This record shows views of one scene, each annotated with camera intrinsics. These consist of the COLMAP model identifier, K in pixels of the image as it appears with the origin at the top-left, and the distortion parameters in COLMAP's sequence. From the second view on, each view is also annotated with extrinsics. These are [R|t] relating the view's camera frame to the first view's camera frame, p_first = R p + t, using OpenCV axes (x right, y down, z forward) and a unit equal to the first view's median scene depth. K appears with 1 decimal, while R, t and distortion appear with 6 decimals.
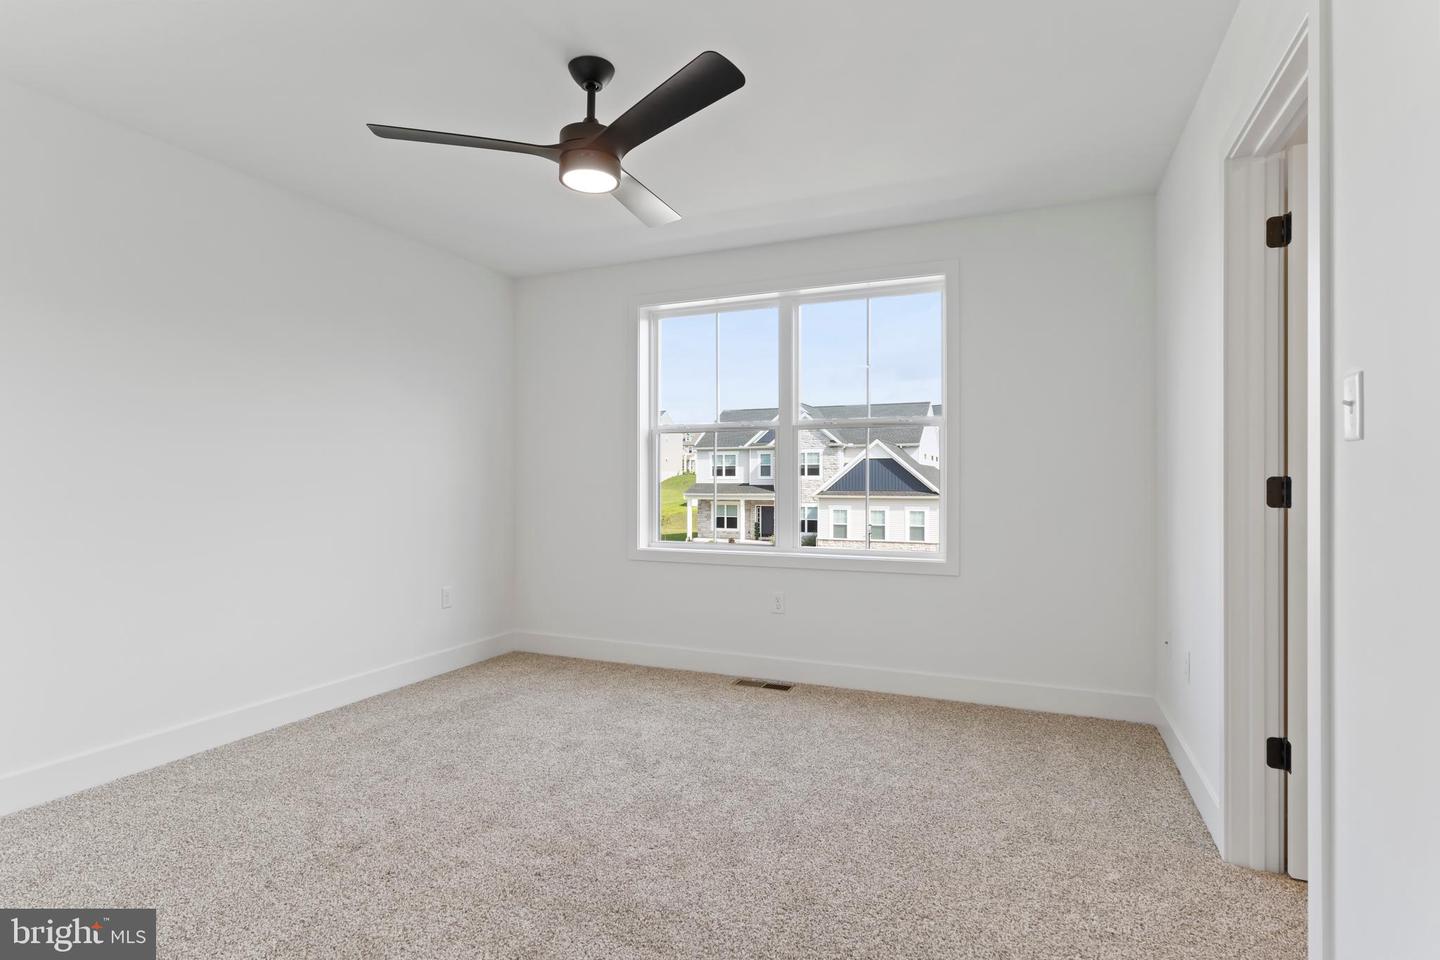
lens RADIAL K [[730.6, 0, 715.9], [0, 730.6, 490.1], [0, 0, 1]] dist [-0.002048, 0.000169]
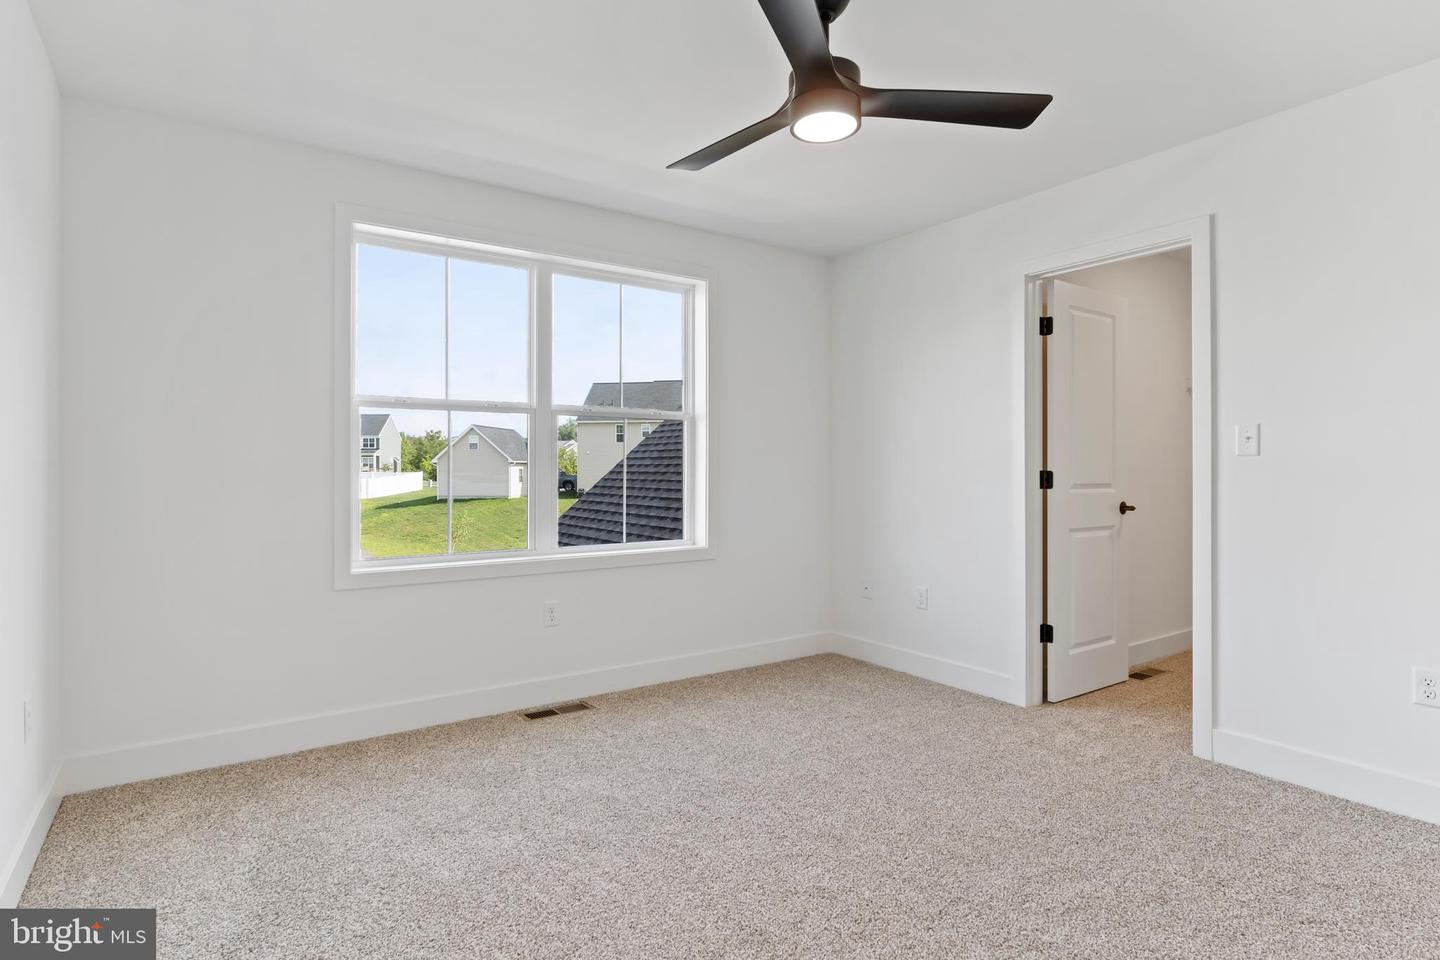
lens RADIAL K [[730.6, 0, 752.1], [0, 730.6, 476.5], [0, 0, 1]] dist [-0.002048, 0.000169]
pose [[0.535934, -0.010280, 0.844197, -1.011769], [0.010486, 0.999930, 0.005519, -0.020986], [-0.844195, 0.005894, 0.536004, 0.654194]]
